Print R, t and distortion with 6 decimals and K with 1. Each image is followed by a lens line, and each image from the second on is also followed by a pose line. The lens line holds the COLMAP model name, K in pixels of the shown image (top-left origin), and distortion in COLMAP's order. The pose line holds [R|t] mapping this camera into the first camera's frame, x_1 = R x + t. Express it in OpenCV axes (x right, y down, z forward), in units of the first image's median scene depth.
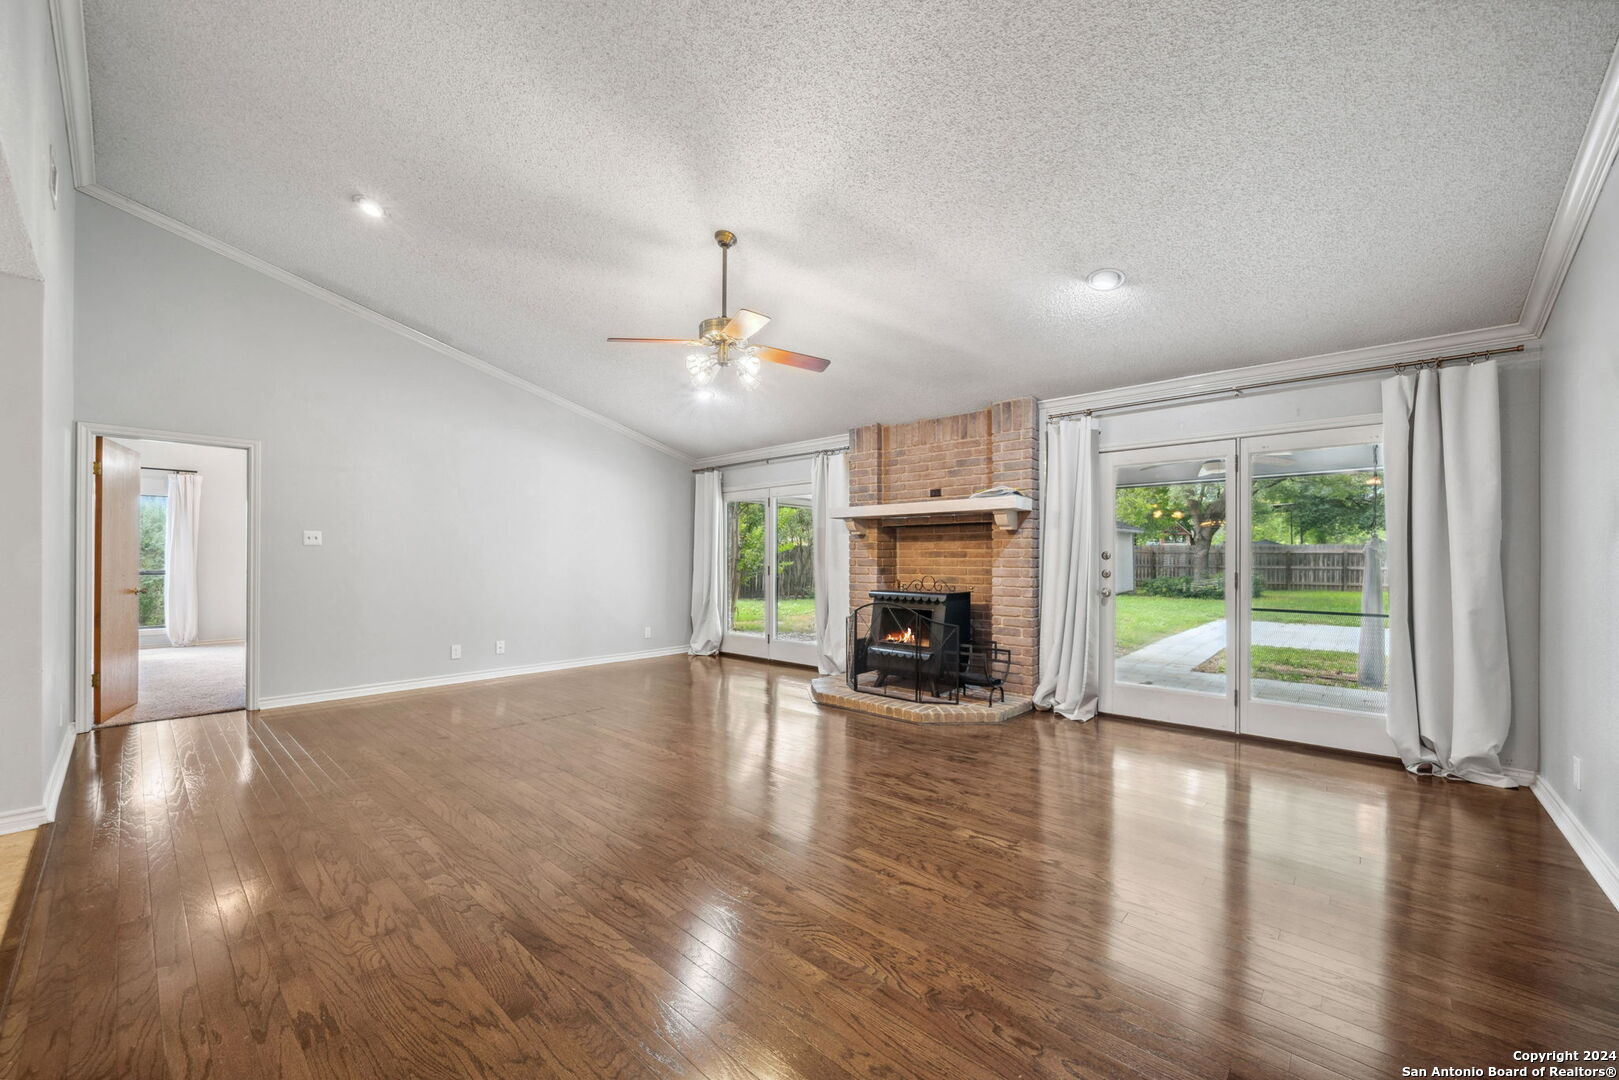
lens RADIAL K [[628.5, 0, 809.5], [0, 628.5, 540.0], [0, 0, 1]] dist [0.000277, 0.000006]
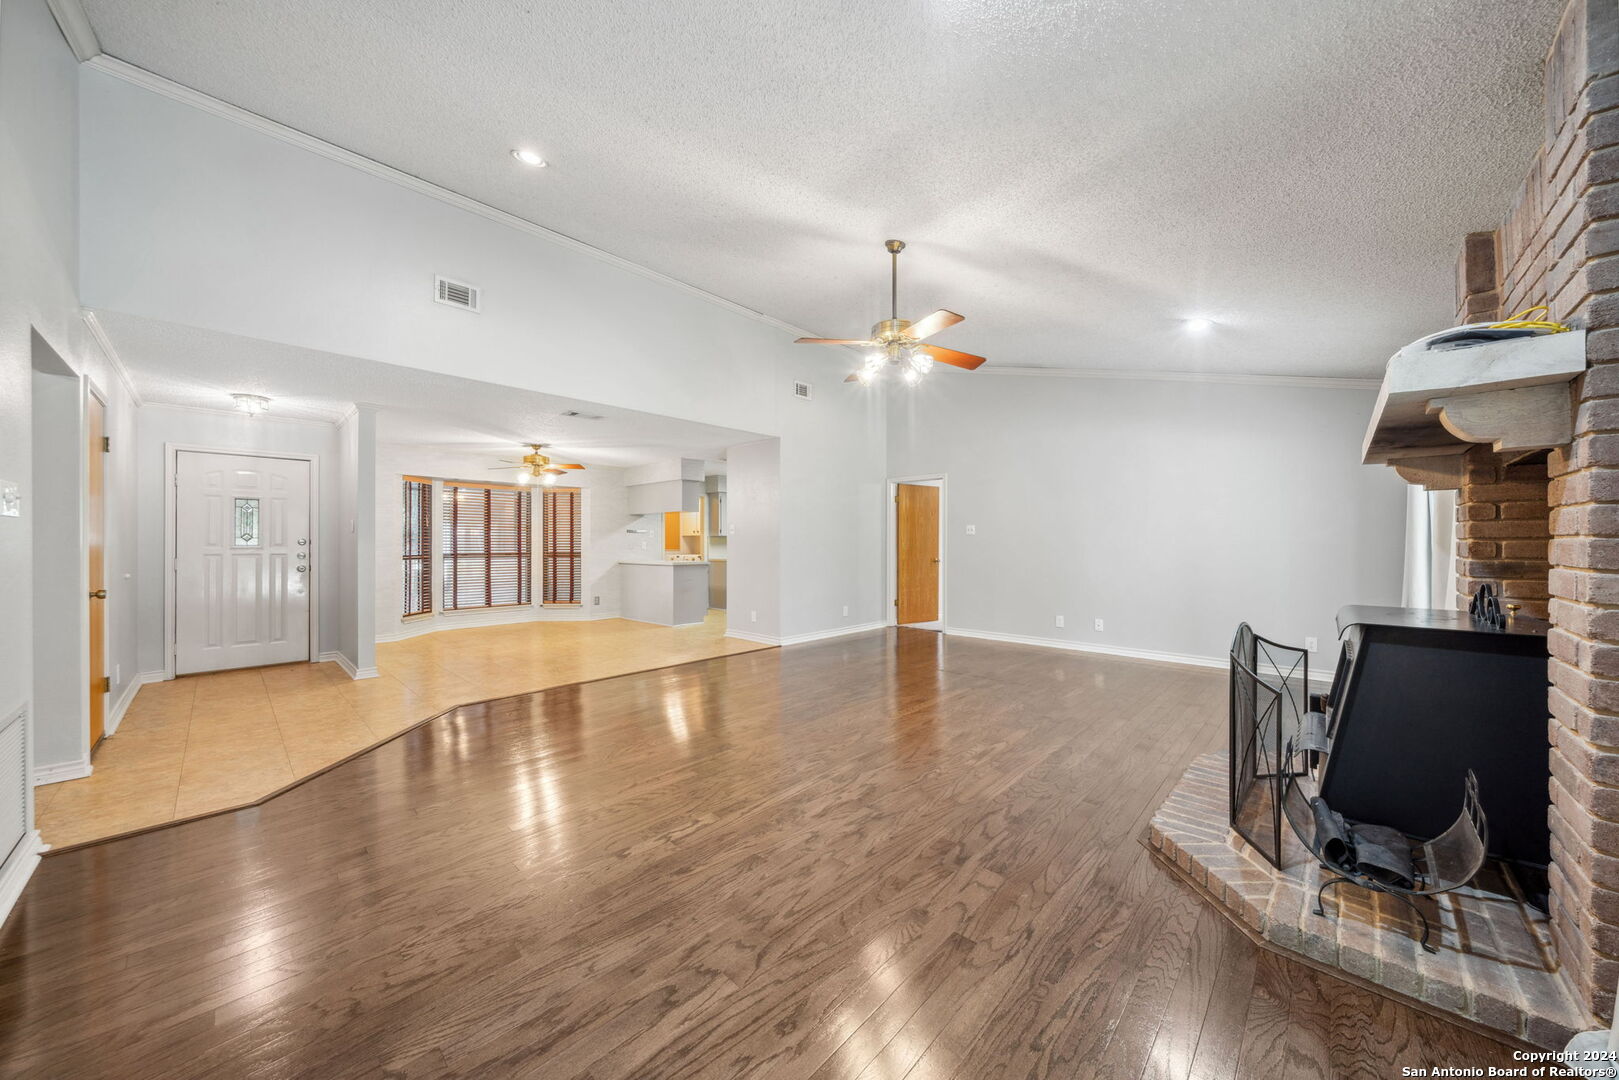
lens RADIAL K [[564.2, 0, 809.5], [0, 564.2, 540.0], [0, 0, 1]] dist [0.000052, 0.000001]
pose [[-0.019191, -0.003009, -0.999811, 0.825476], [0.028991, 0.999573, -0.003565, 0.020188], [0.999395, -0.029054, -0.019096, 0.860678]]
